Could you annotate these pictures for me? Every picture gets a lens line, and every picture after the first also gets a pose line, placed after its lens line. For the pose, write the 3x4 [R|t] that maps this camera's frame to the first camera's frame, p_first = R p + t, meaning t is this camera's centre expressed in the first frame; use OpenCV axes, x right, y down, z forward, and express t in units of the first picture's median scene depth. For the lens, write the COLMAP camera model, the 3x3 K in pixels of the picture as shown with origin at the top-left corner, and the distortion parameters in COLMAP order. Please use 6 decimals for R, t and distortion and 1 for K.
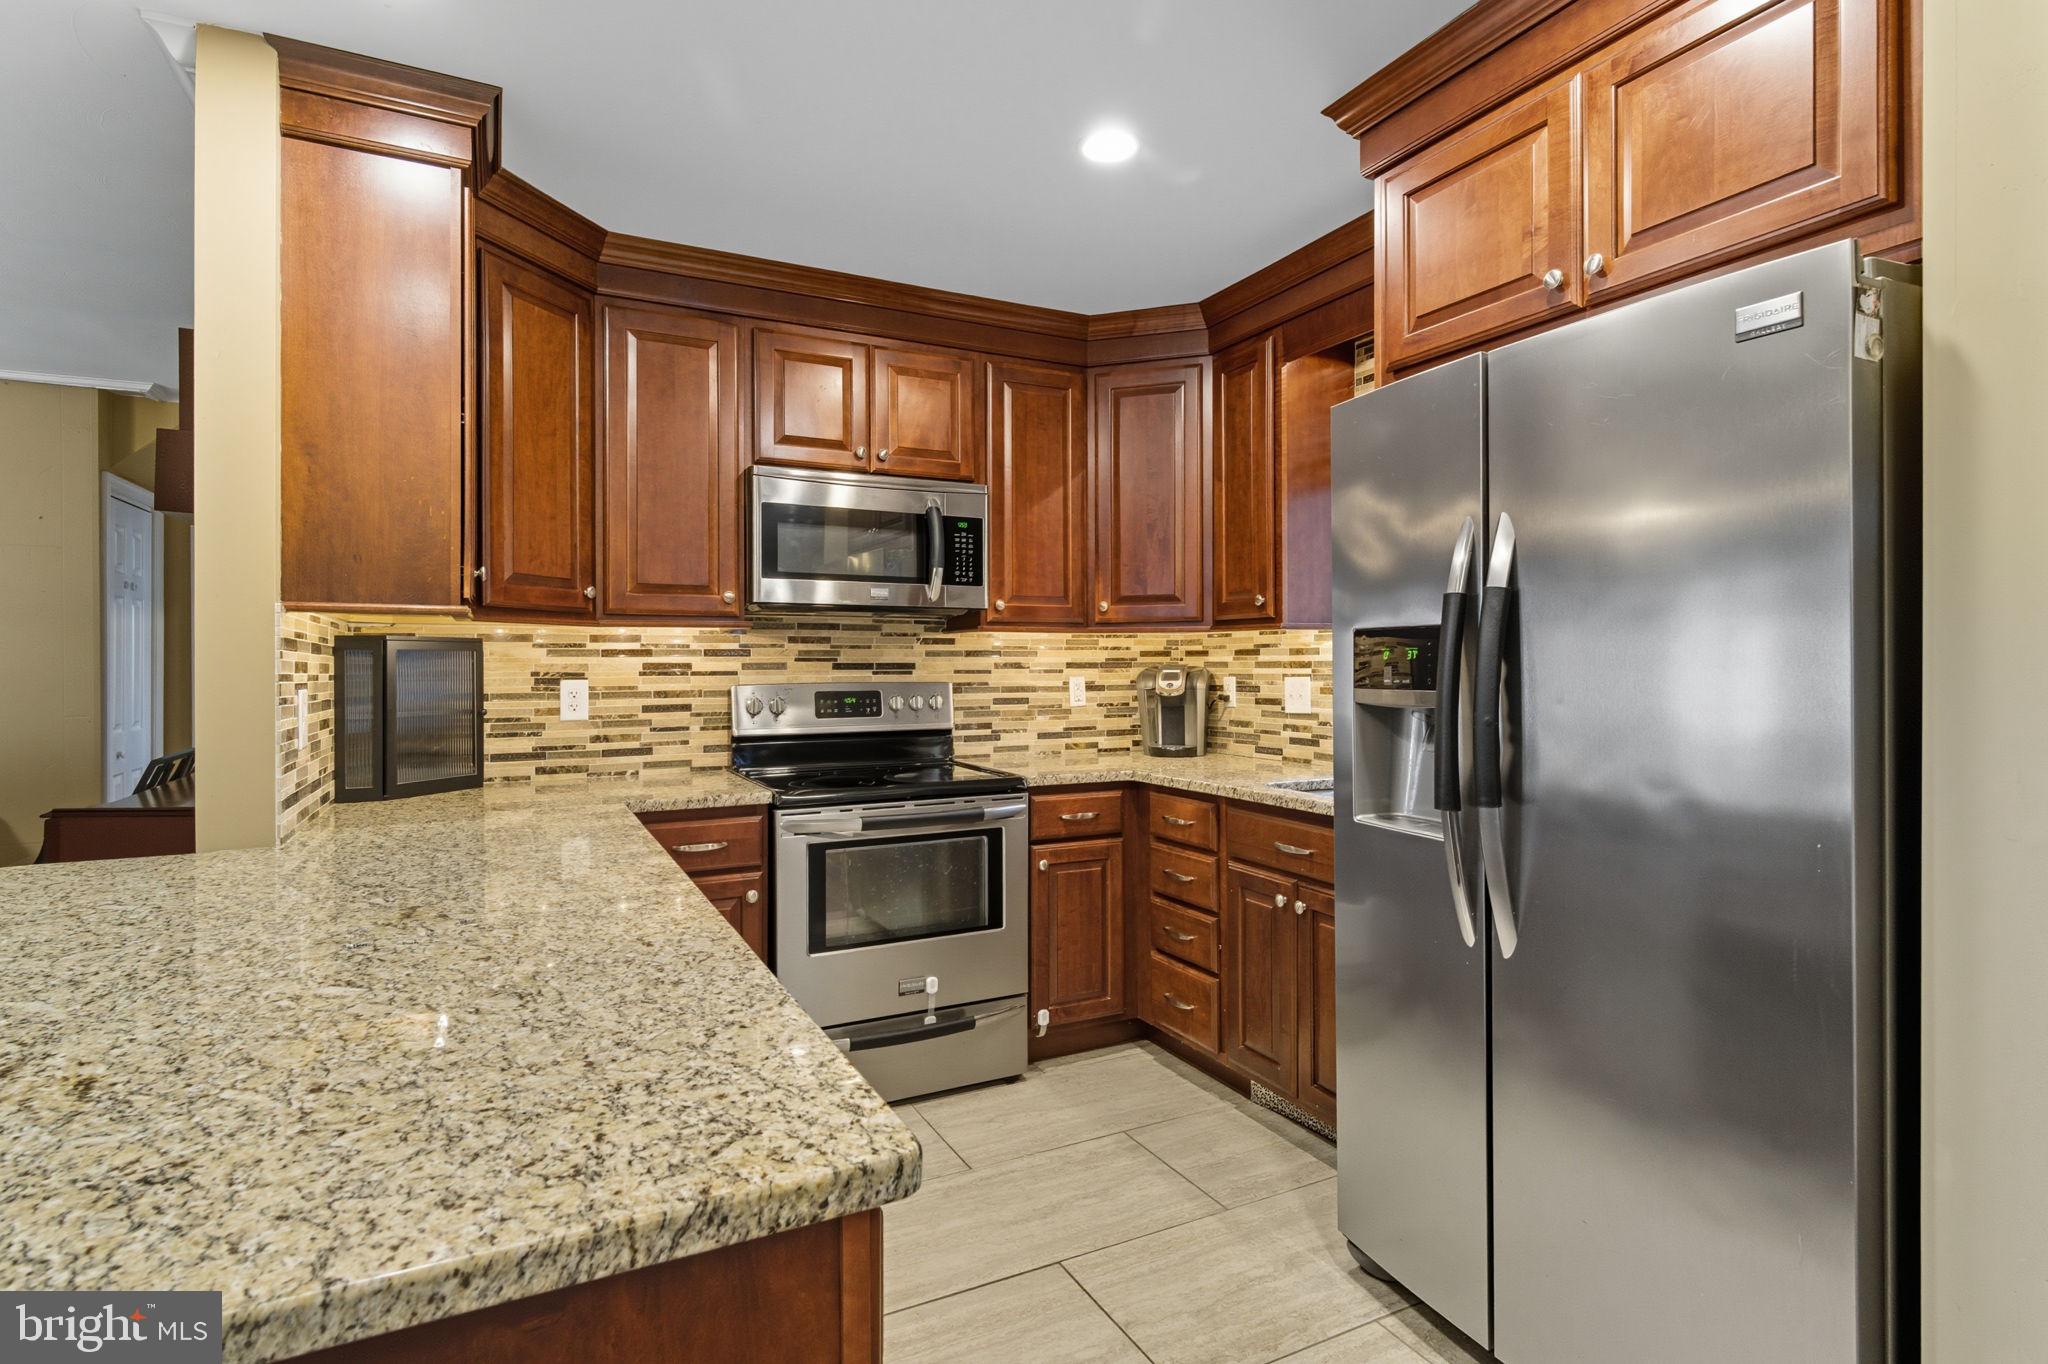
lens RADIAL K [[1021.3, 0, 1013.2], [0, 1021.3, 668.5], [0, 0, 1]] dist [0.002439, 0.000683]
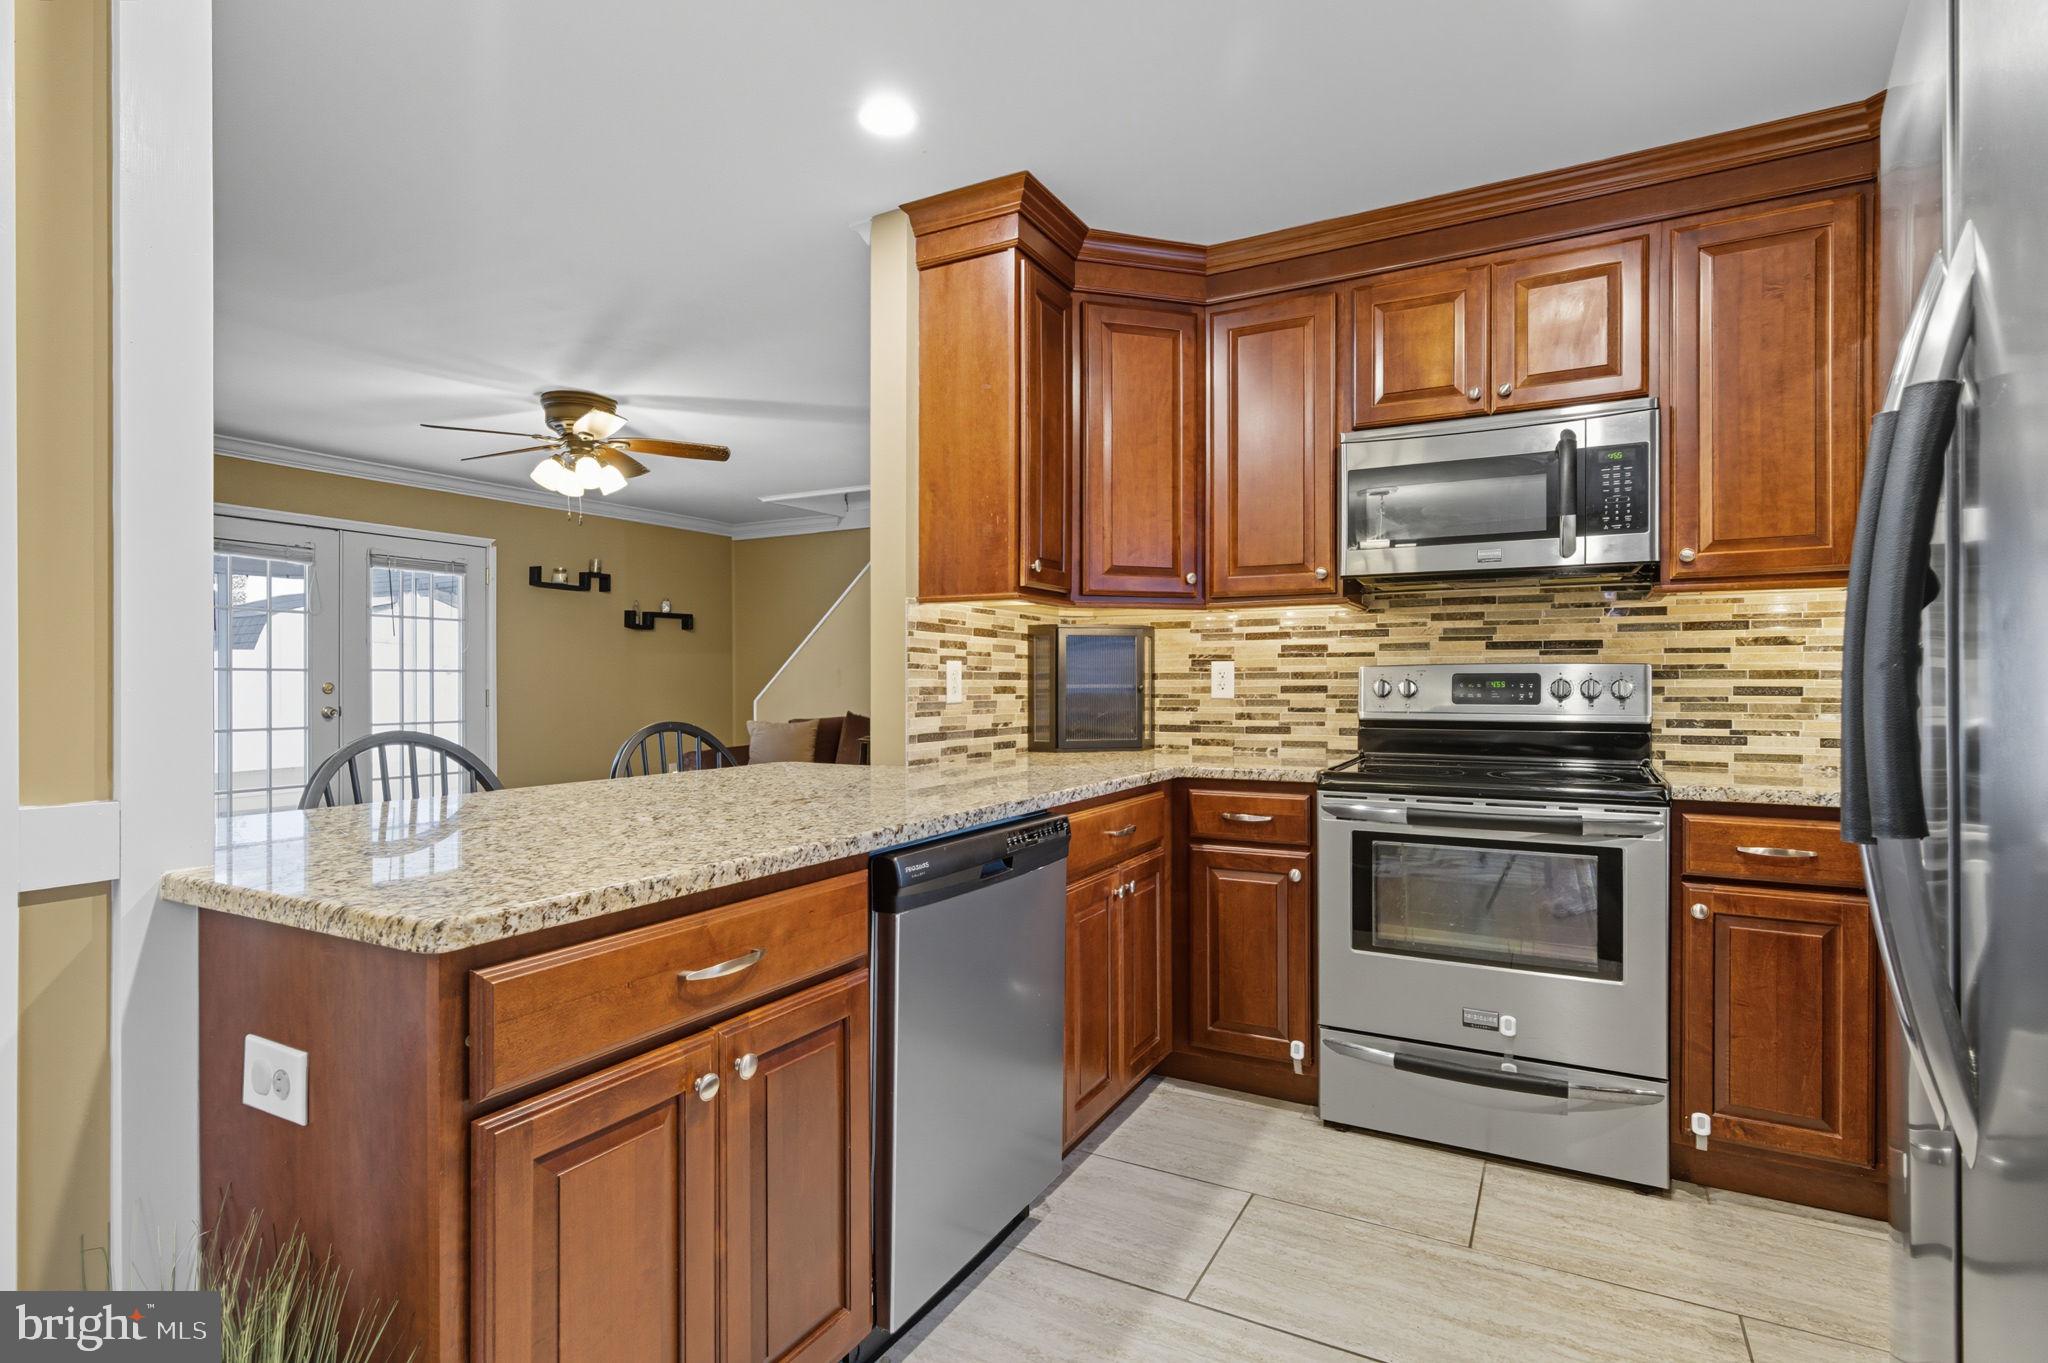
lens RADIAL K [[1001.9, 0, 1013.4], [0, 1001.9, 686.6], [0, 0, 1]] dist [0.000448, 0.000237]
pose [[0.566219, 0.007598, -0.824220, 0.316966], [-0.005409, 0.999970, 0.005502, 0.032060], [0.824237, 0.001343, 0.566243, 0.194439]]
